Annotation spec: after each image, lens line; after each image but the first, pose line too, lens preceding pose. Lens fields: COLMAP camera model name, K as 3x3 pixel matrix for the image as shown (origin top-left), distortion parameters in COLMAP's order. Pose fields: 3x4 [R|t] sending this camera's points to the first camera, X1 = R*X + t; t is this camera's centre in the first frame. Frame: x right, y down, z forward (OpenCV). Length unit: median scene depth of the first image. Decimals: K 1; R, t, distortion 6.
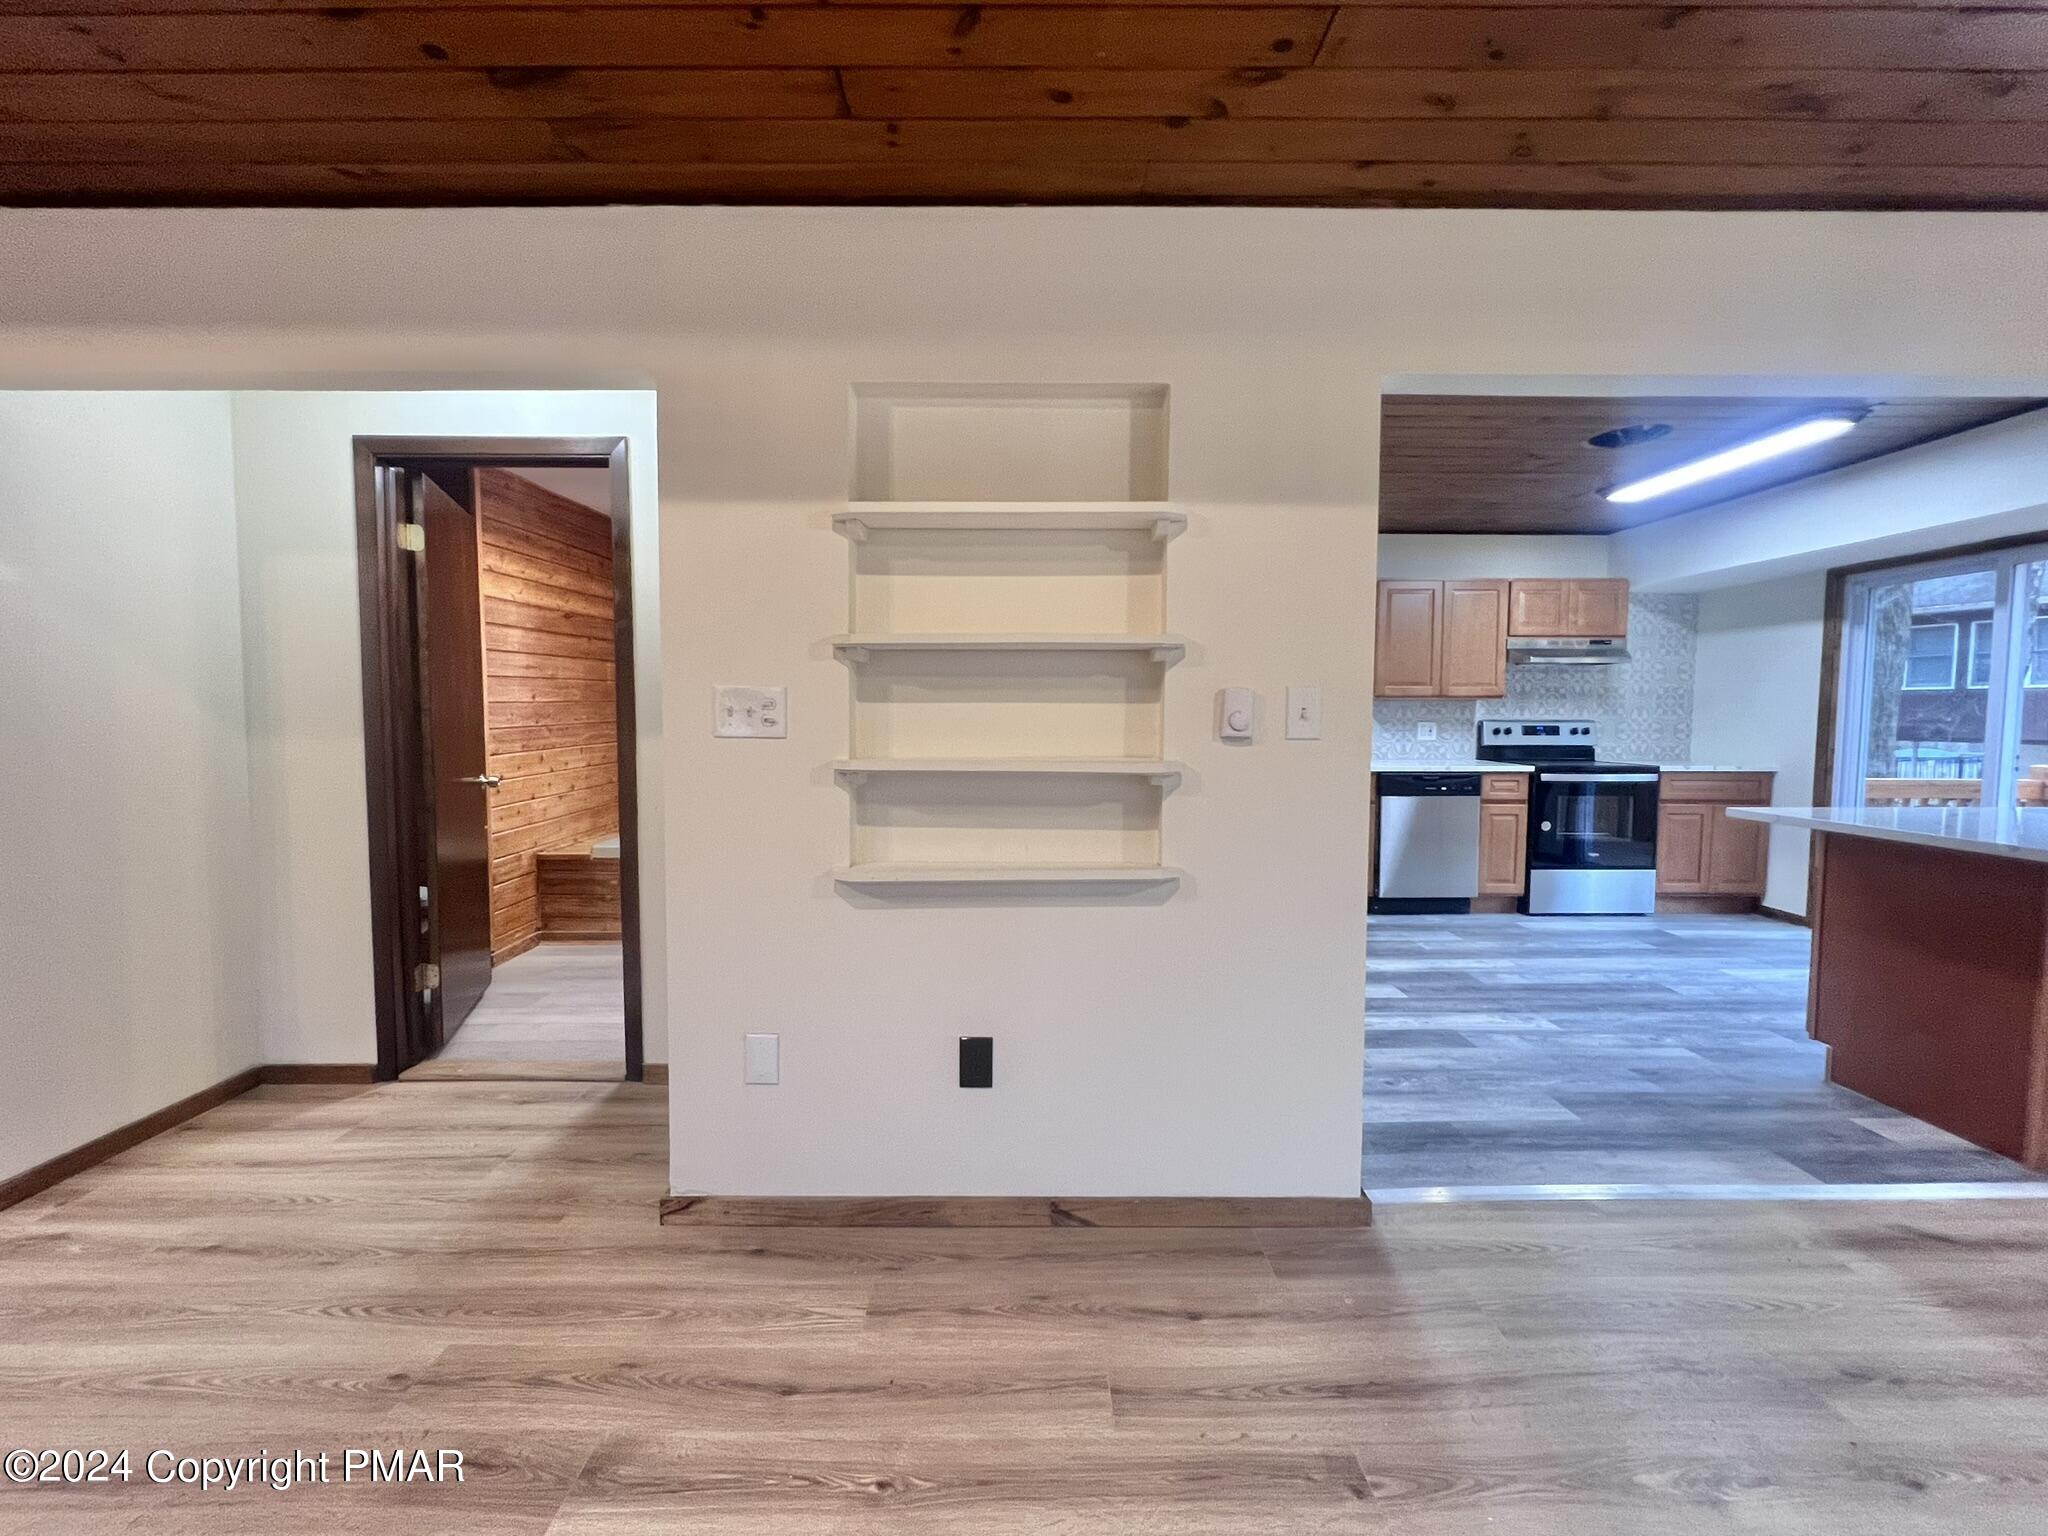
lens RADIAL K [[835.0, 0, 1022.3], [0, 835.0, 766.1], [0, 0, 1]] dist [-0.000998, 0.000984]
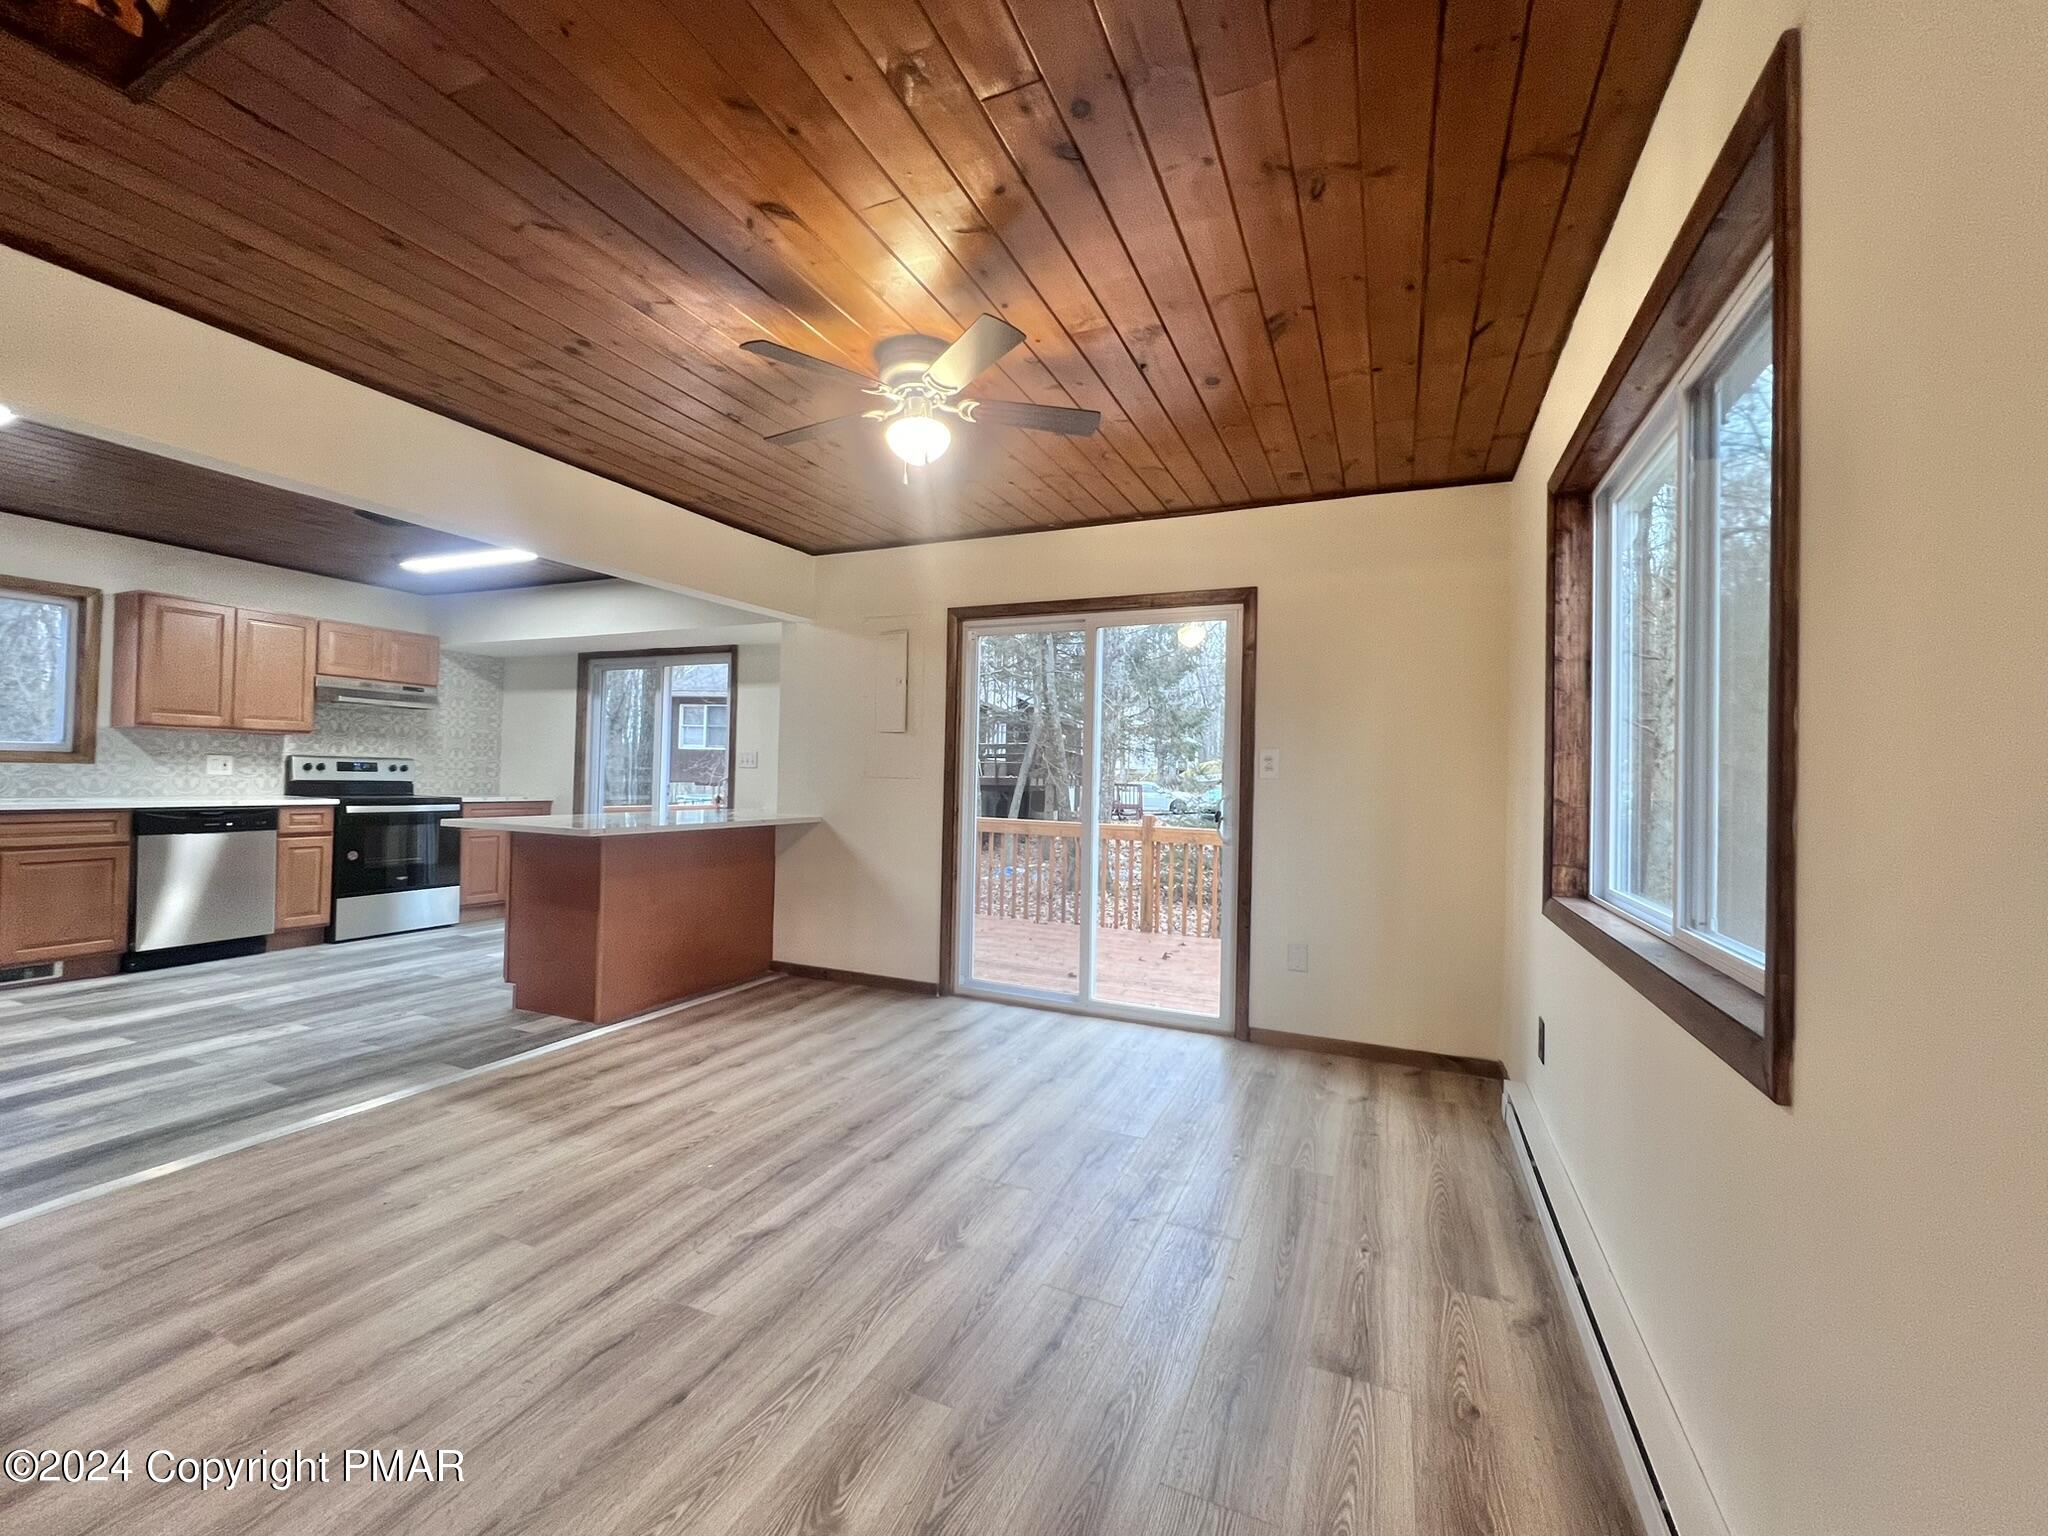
lens RADIAL K [[835.0, 0, 1018.8], [0, 835.0, 764.0], [0, 0, 1]] dist [-0.000998, 0.000984]
pose [[0.418820, 0.022836, 0.907782, 0.014820], [0.032210, 0.998681, -0.039983, 0.025028], [-0.907498, 0.045985, 0.417532, -0.216597]]
